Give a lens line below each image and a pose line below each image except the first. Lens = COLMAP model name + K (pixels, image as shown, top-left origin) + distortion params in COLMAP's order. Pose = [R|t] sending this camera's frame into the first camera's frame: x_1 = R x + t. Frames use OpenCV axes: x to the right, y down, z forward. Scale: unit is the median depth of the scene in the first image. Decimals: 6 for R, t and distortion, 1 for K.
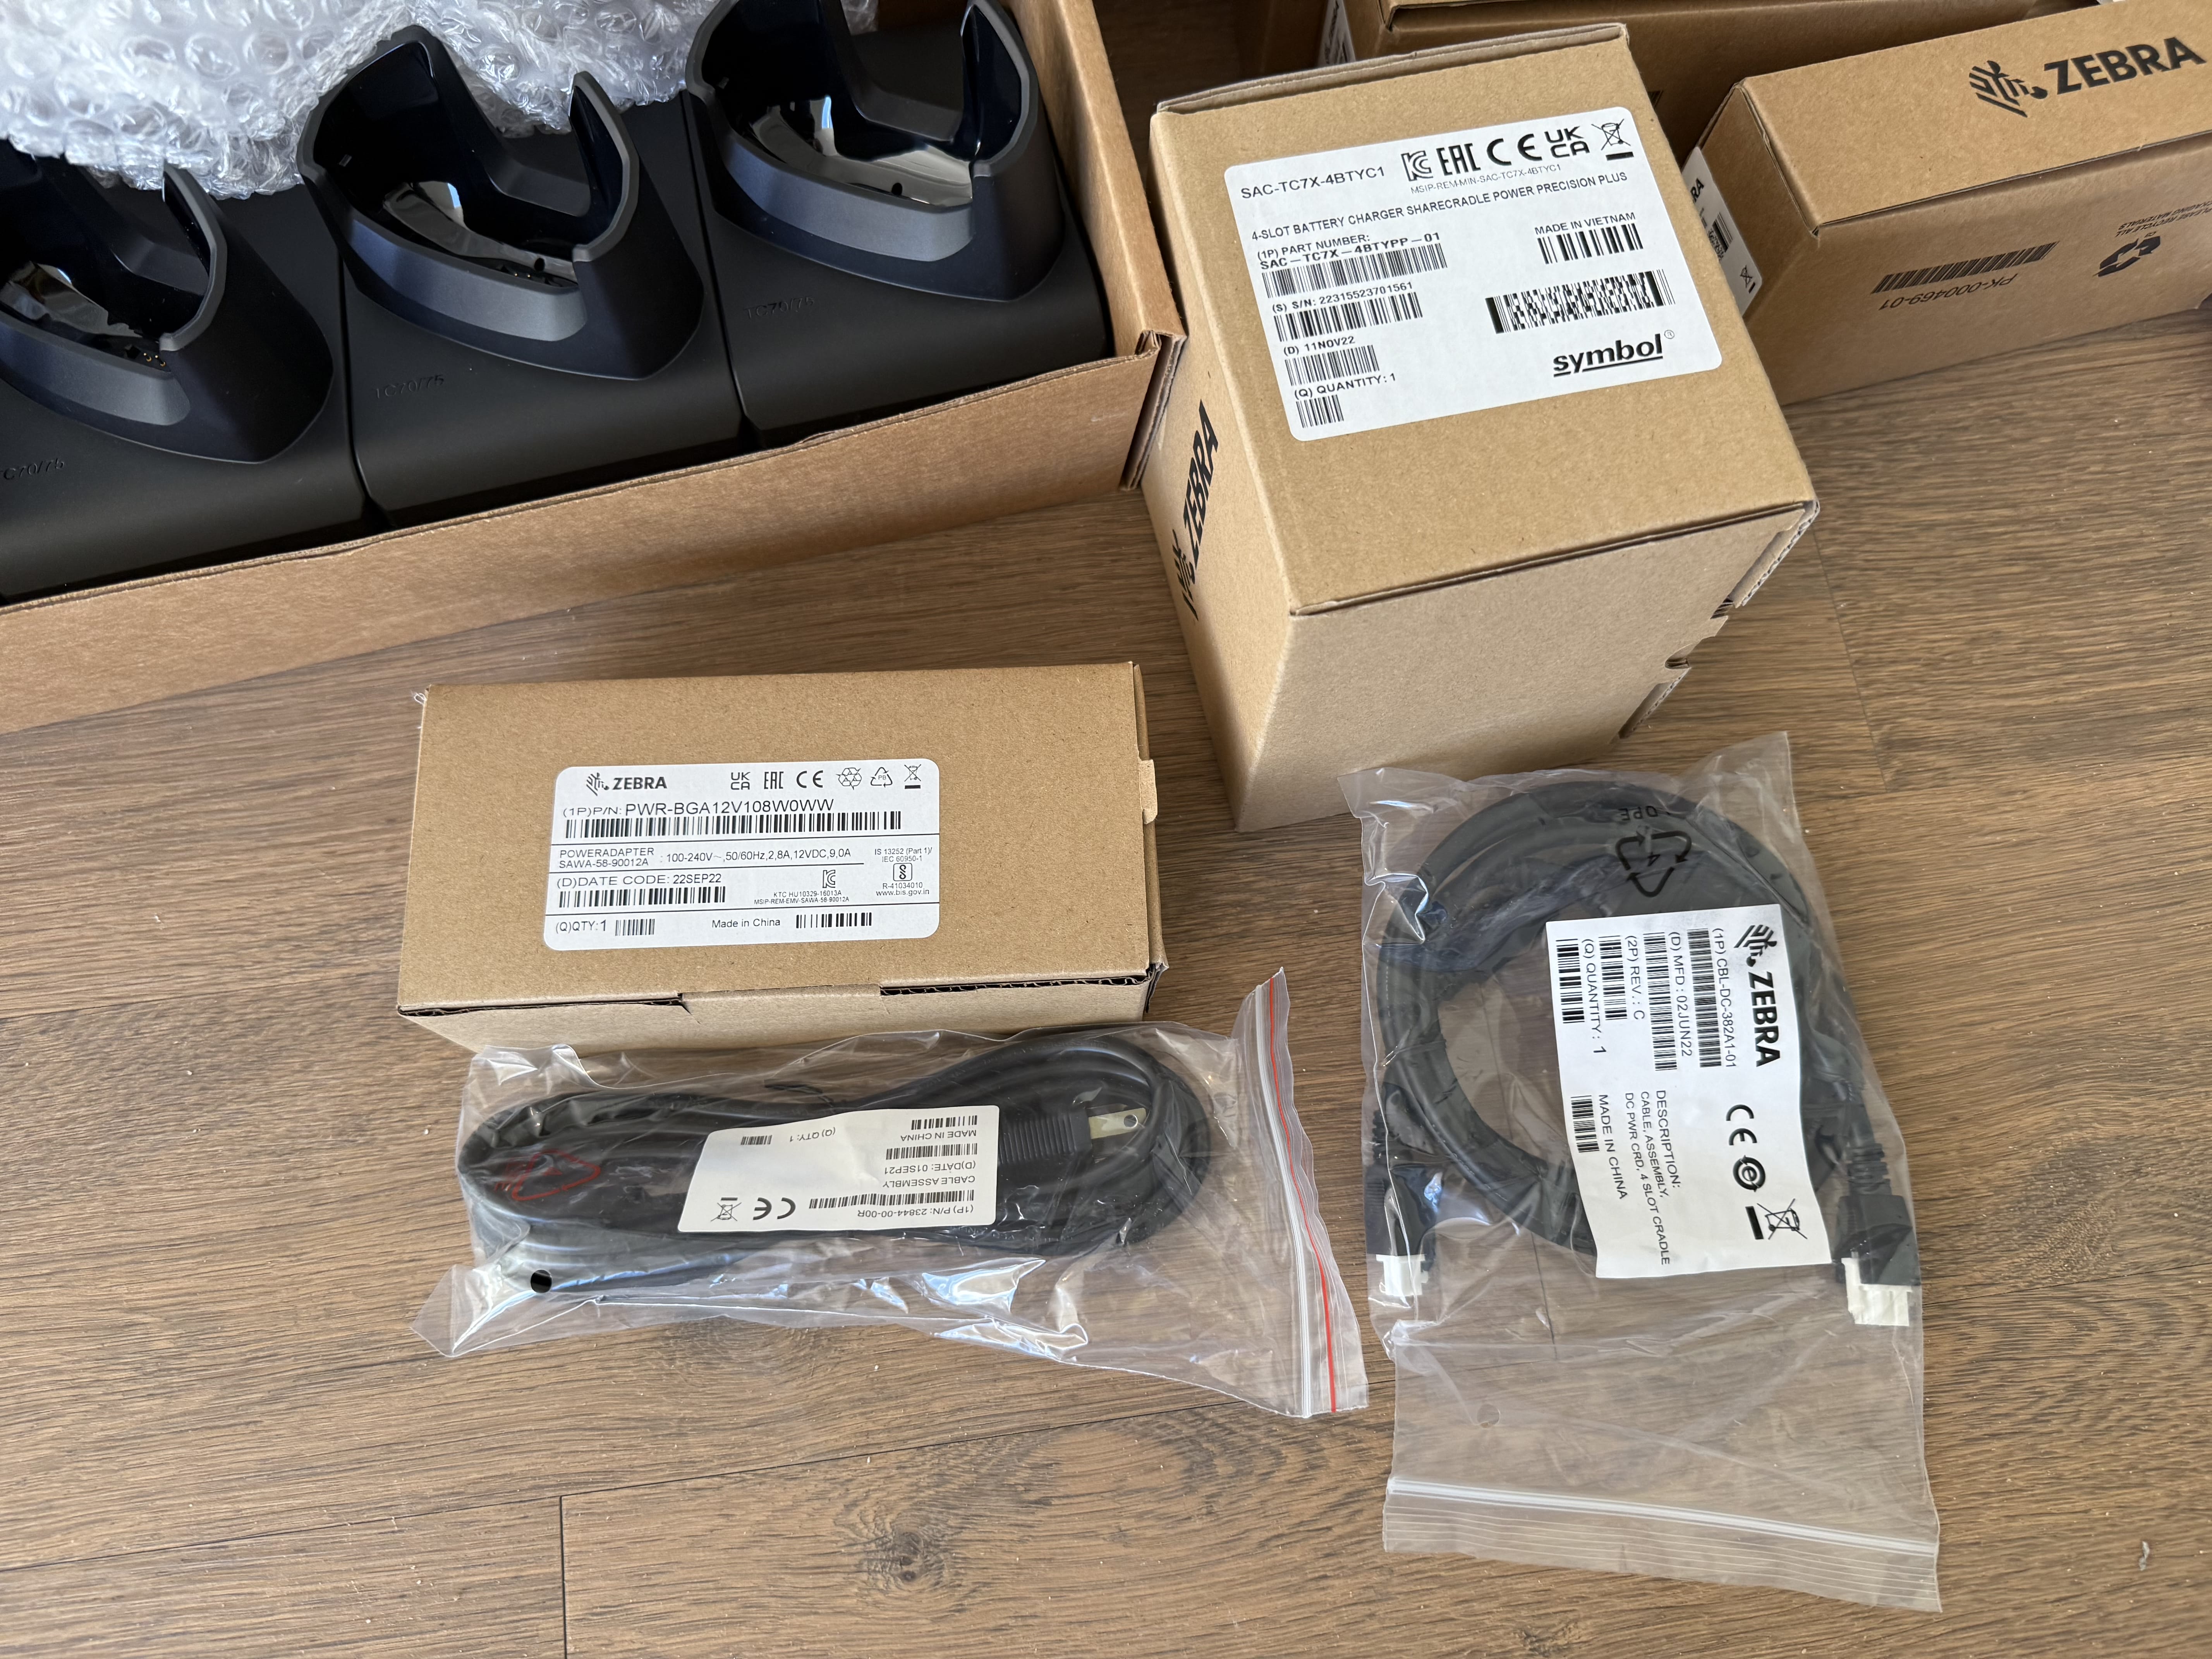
lens RADIAL K [[1601.0, 0, 1122.0], [0, 1601.0, 832.4], [0, 0, 1]] dist [0.017776, -0.034432]
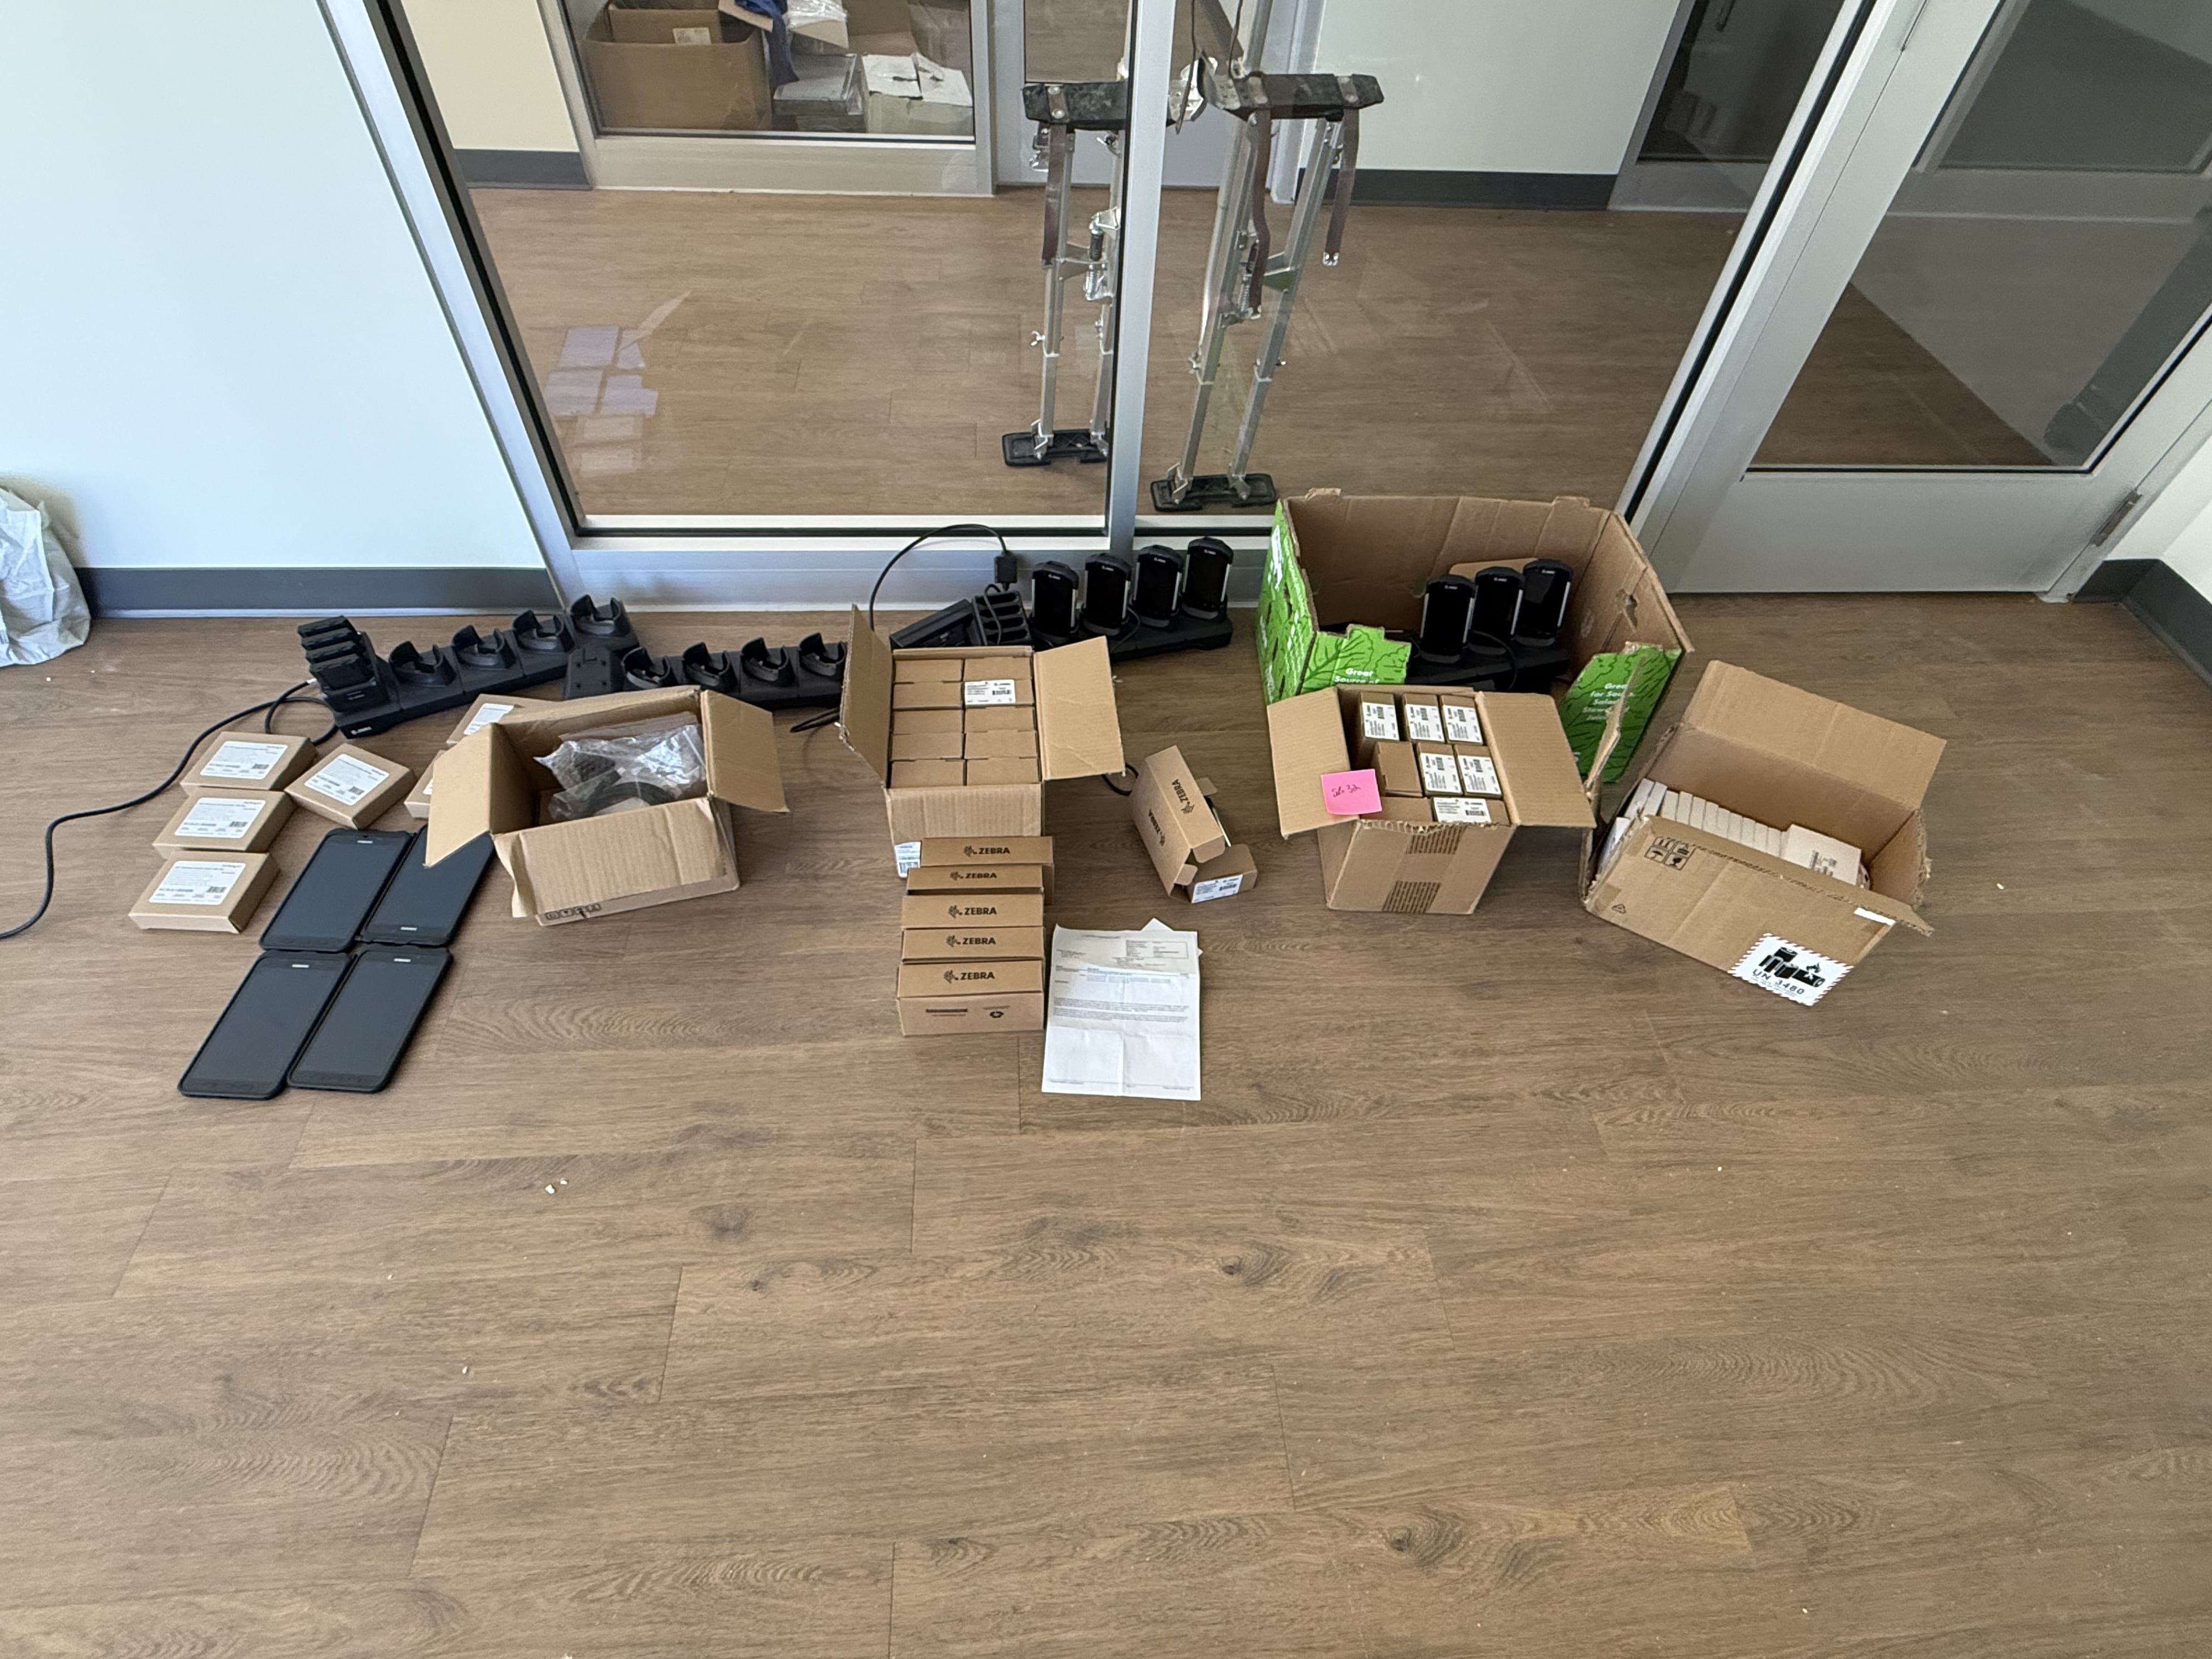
lens RADIAL K [[1113.6, 0, 1106.0], [0, 1113.6, 829.5], [0, 0, 1]] dist [-0.000692, 0.000963]
pose [[0.997970, 0.060399, -0.020173, 0.813143], [-0.063471, 0.917945, -0.391598, 0.427392], [-0.005135, 0.392084, 0.919915, -2.323491]]
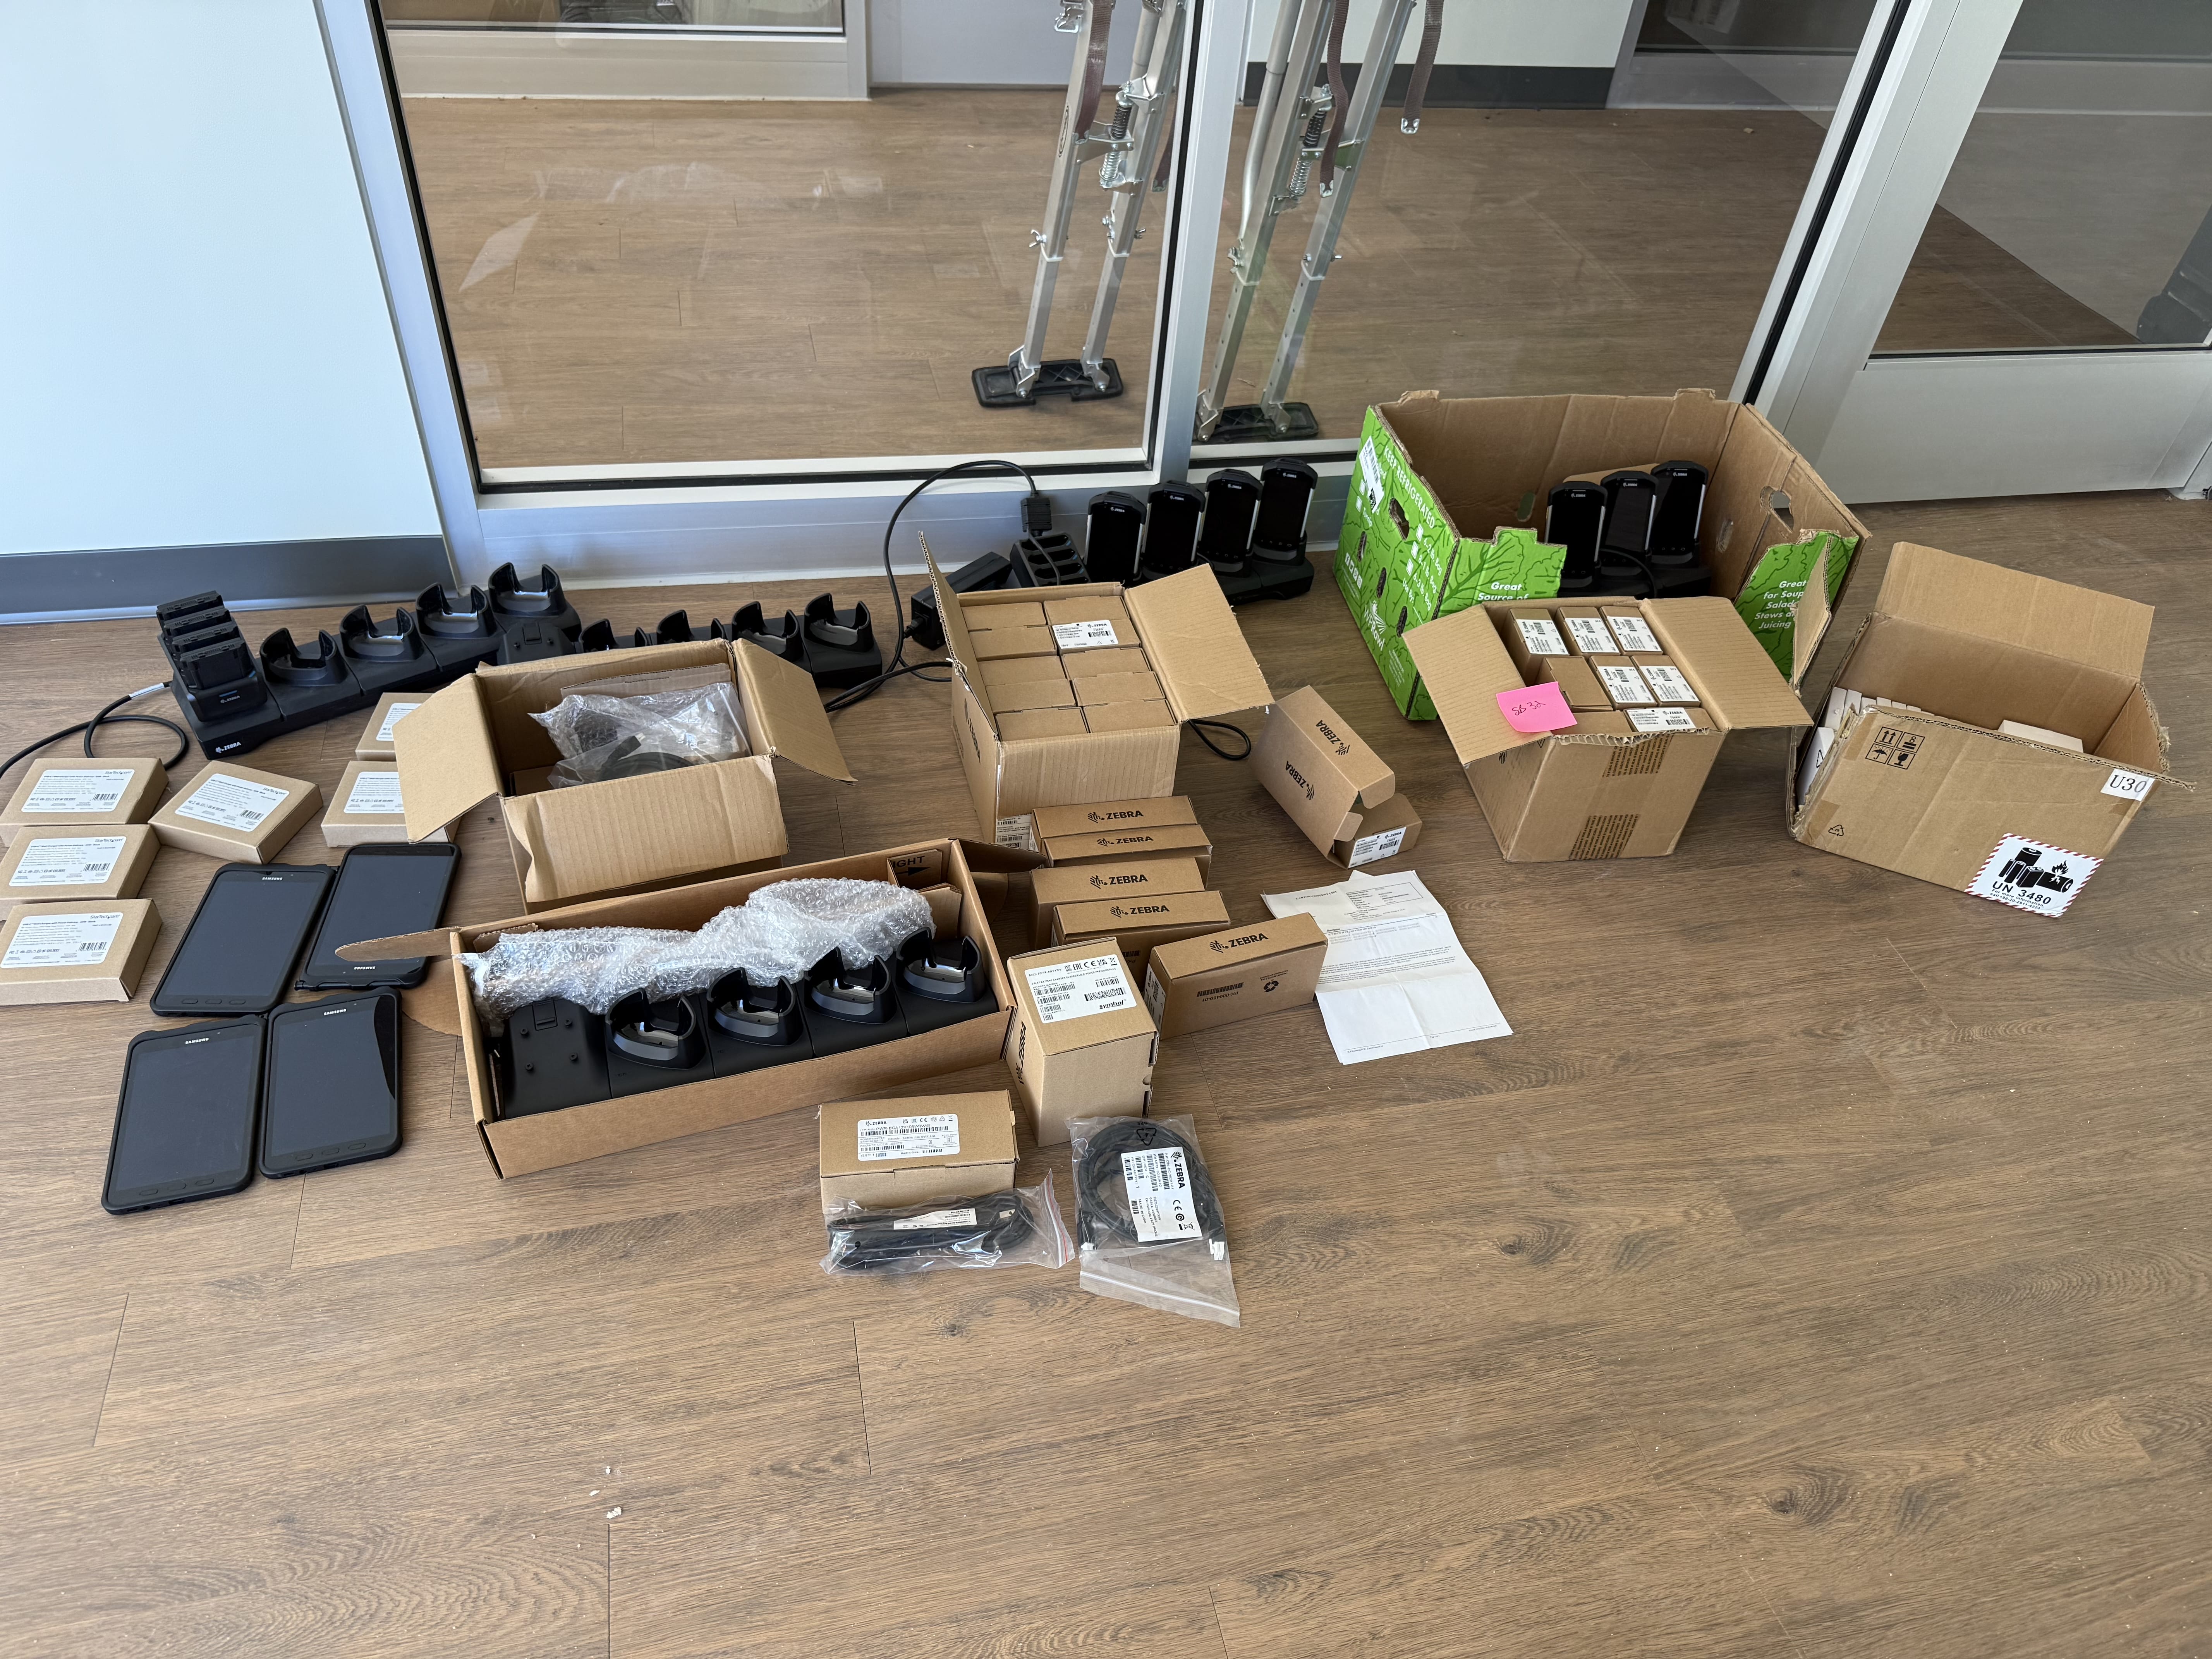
lens RADIAL K [[1559.1, 0, 1134.8], [0, 1559.1, 842.7], [0, 0, 1]] dist [0.046891, -0.069425]
pose [[0.992535, -0.023909, 0.119590, -0.119942], [0.078953, 0.873338, -0.480673, 1.180719], [-0.092951, 0.486527, 0.868707, -2.527194]]
